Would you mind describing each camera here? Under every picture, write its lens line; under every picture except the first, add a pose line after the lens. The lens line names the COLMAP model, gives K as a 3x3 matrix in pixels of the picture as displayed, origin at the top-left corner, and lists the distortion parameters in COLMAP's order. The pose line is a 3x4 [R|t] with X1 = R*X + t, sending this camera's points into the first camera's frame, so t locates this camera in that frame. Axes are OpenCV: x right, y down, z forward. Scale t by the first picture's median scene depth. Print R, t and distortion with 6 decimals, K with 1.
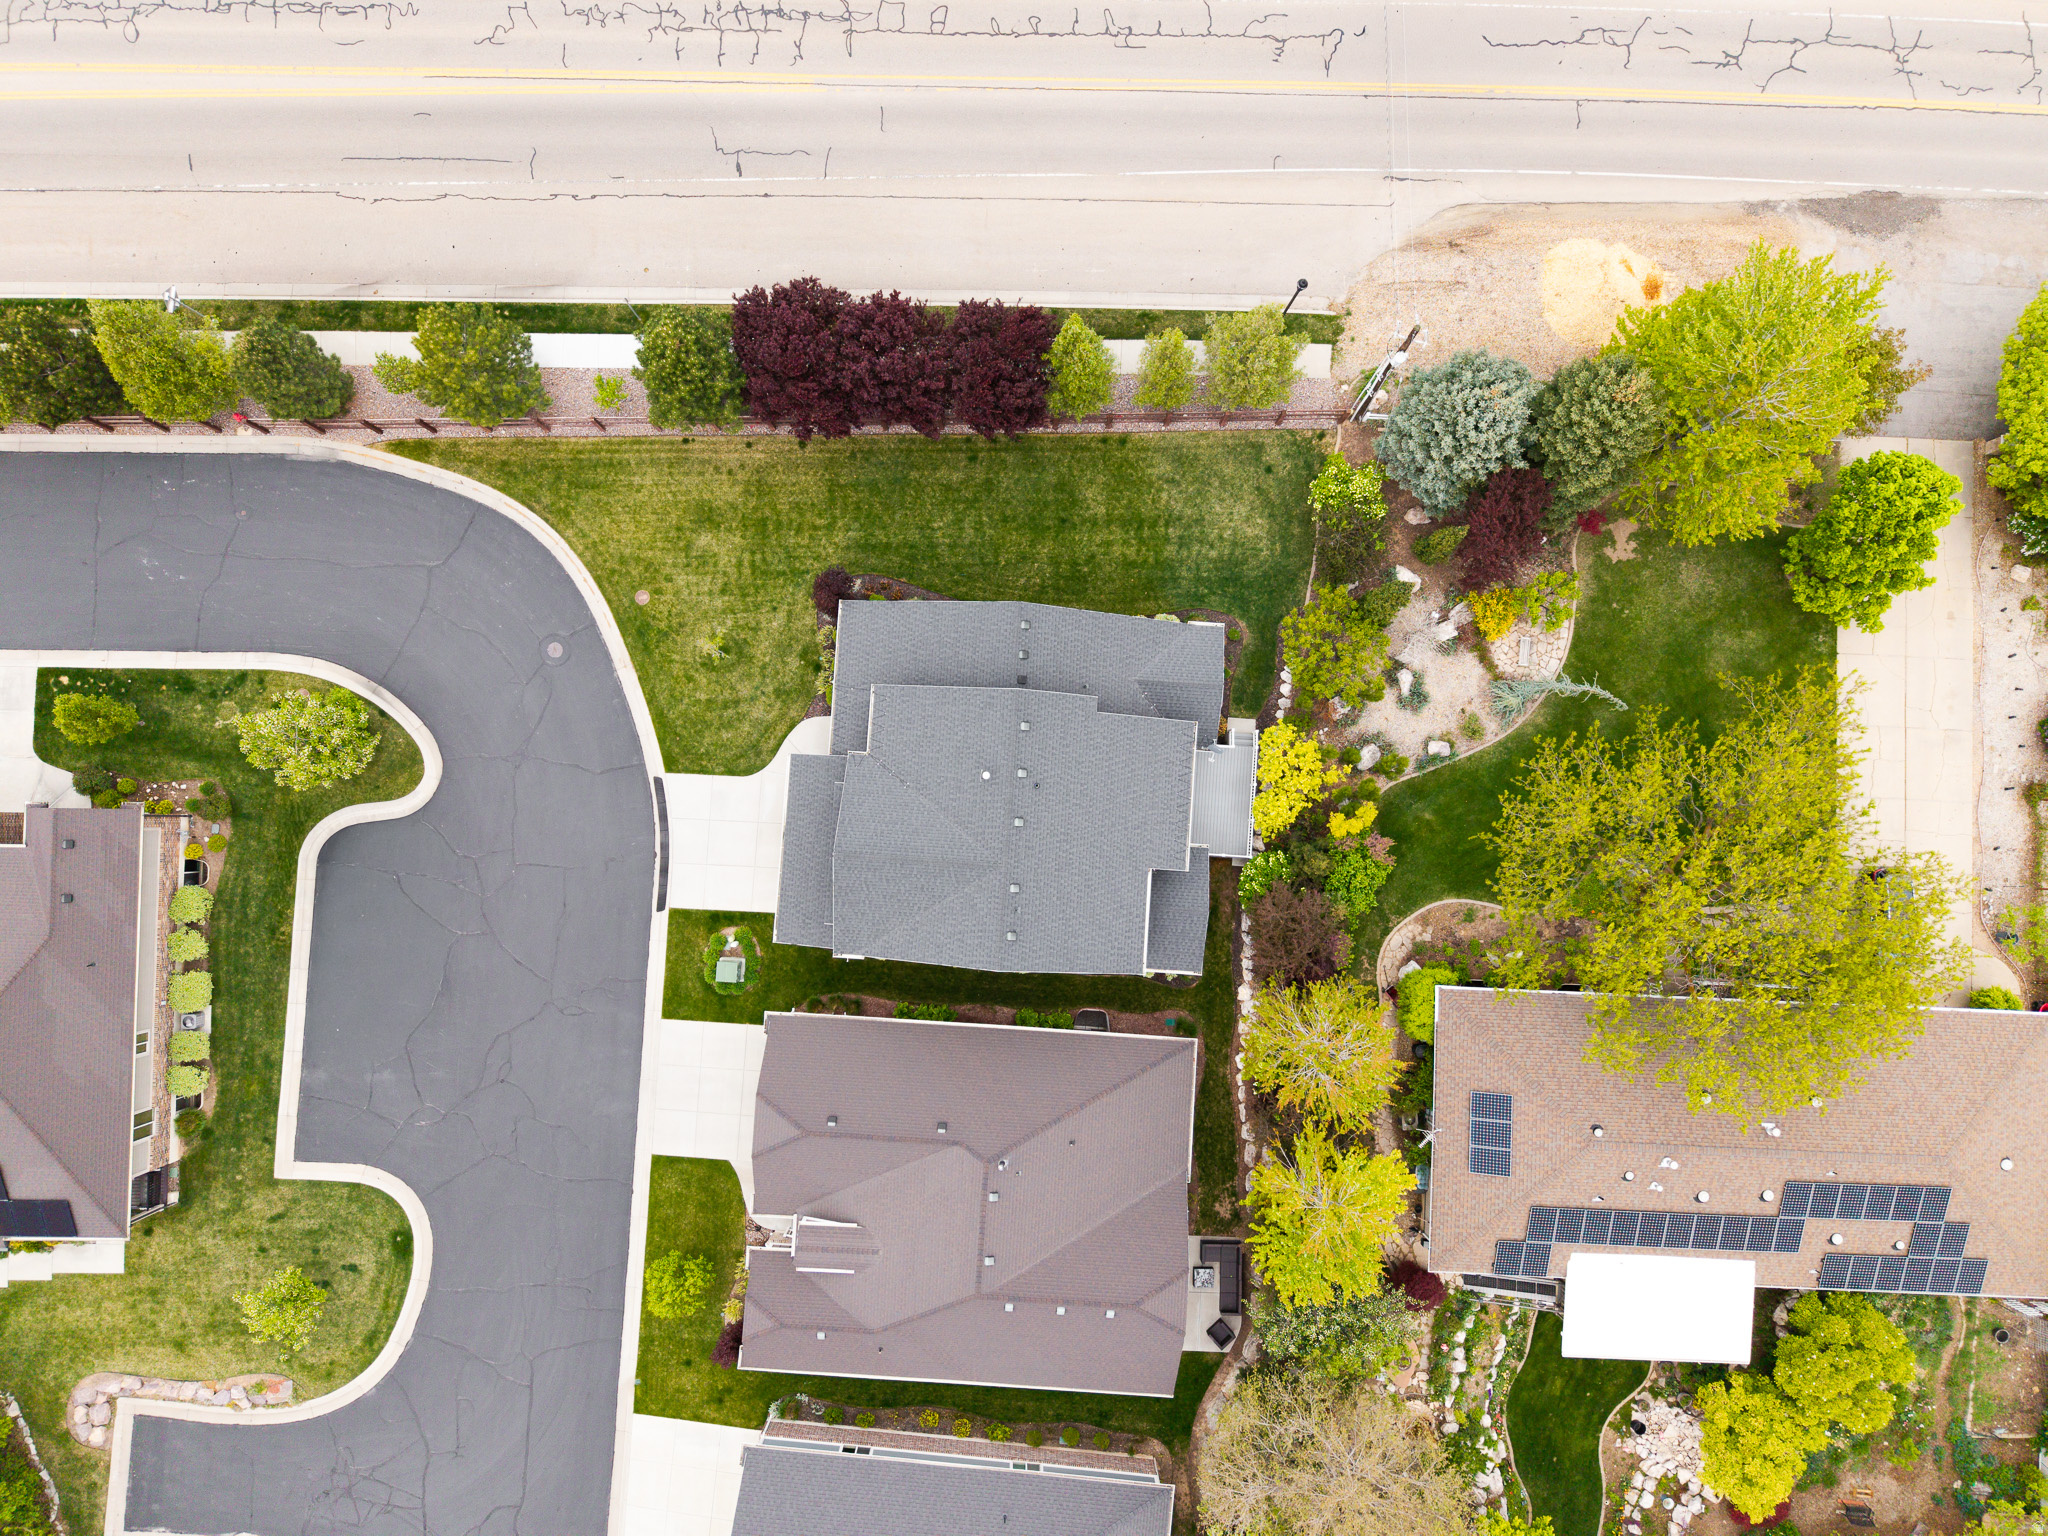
lens RADIAL K [[1362.7, 0, 1026.8], [0, 1362.7, 762.6], [0, 0, 1]] dist [0.017722, -0.020309]
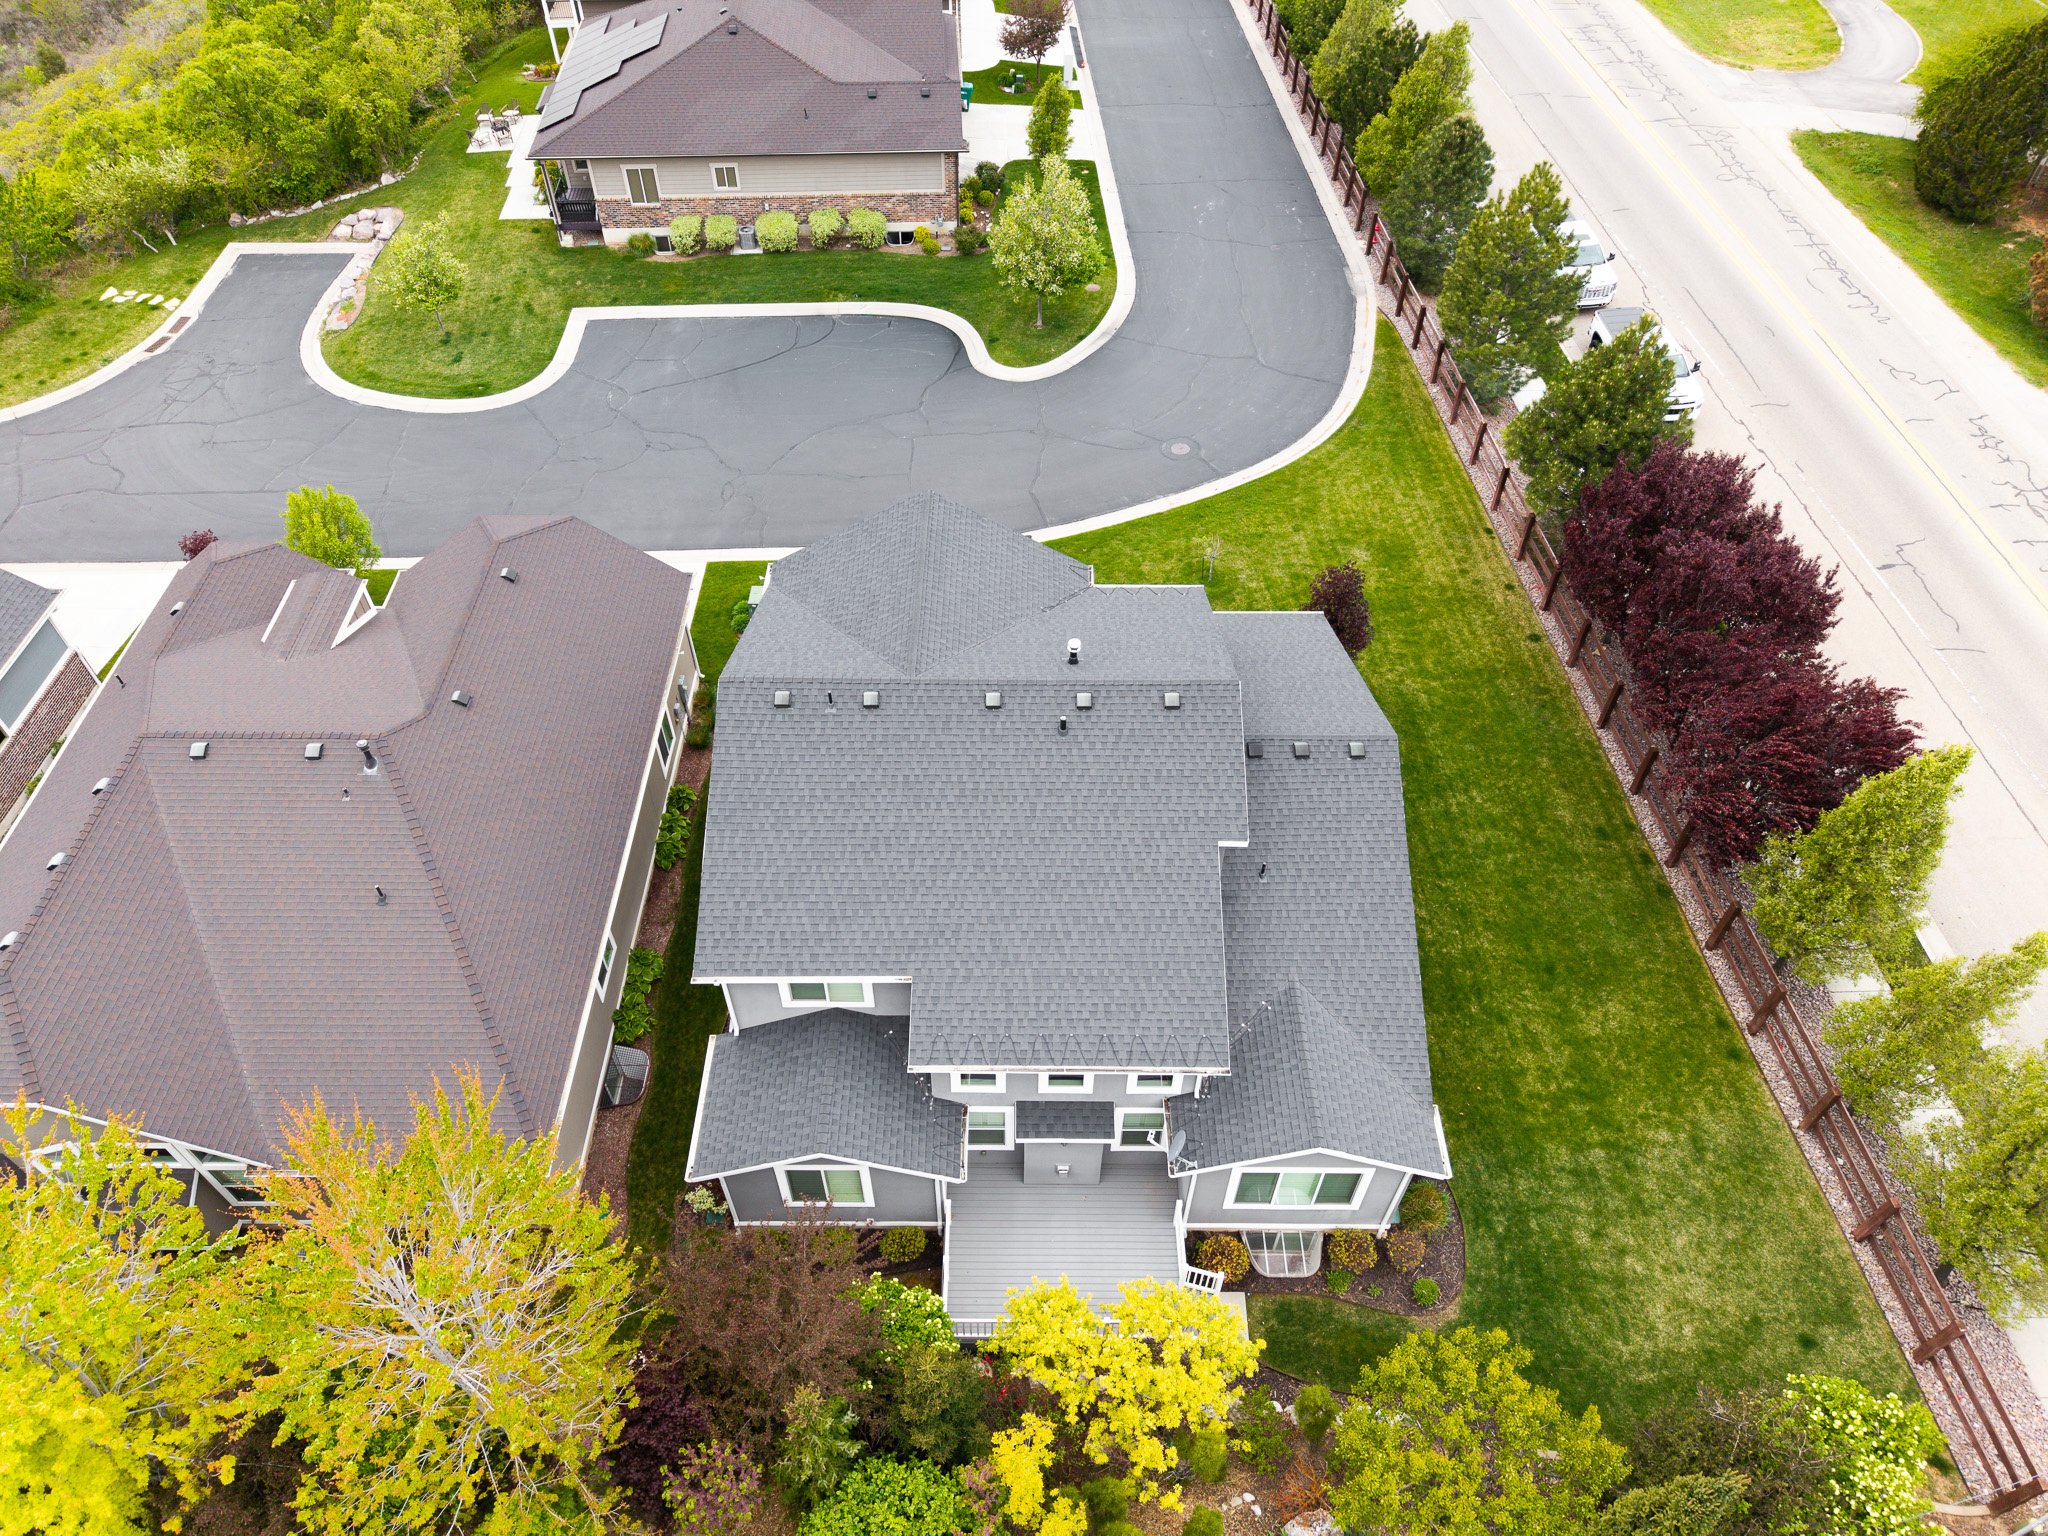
lens RADIAL K [[1362.7, 0, 1024.2], [0, 1362.7, 766.4], [0, 0, 1]] dist [0.017722, -0.020309]
pose [[0.065492, 0.737239, -0.672451, 0.326939], [-0.997243, 0.071920, -0.018276, 0.037538], [0.034889, 0.671794, 0.739916, 0.537589]]
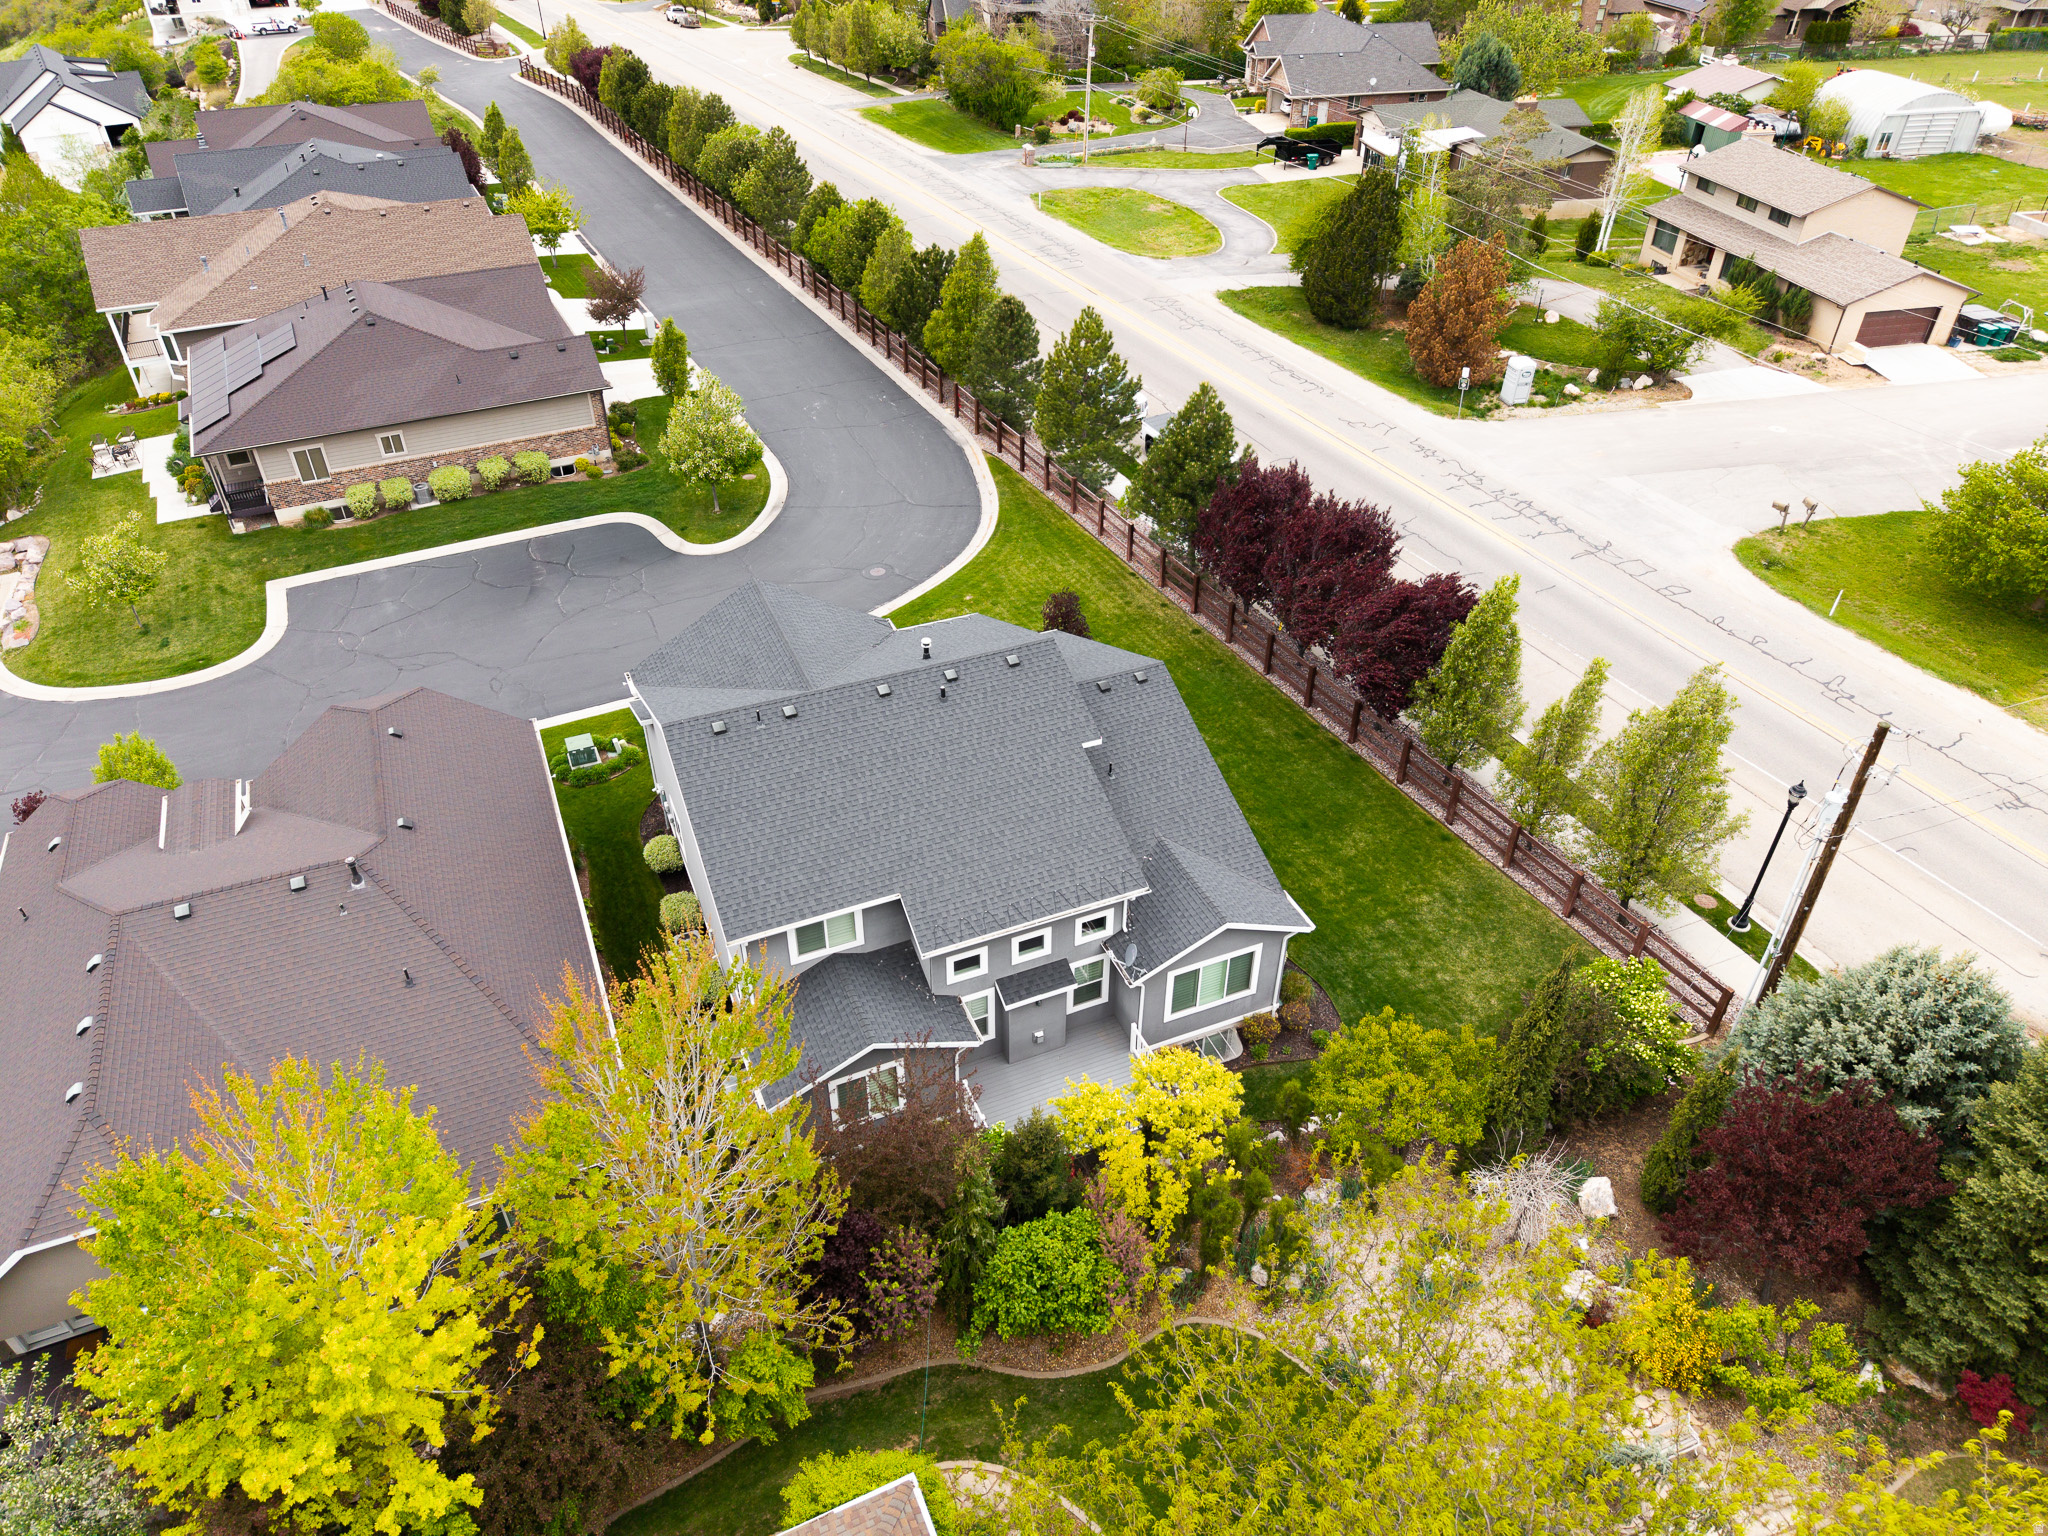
lens RADIAL K [[1362.7, 0, 1022.3], [0, 1362.7, 777.9], [0, 0, 1]] dist [0.017722, -0.020309]
pose [[0.453410, 0.537330, -0.711123, 0.468277], [-0.890542, 0.306040, -0.336561, 0.196387], [0.036788, 0.785885, 0.617277, 0.531784]]
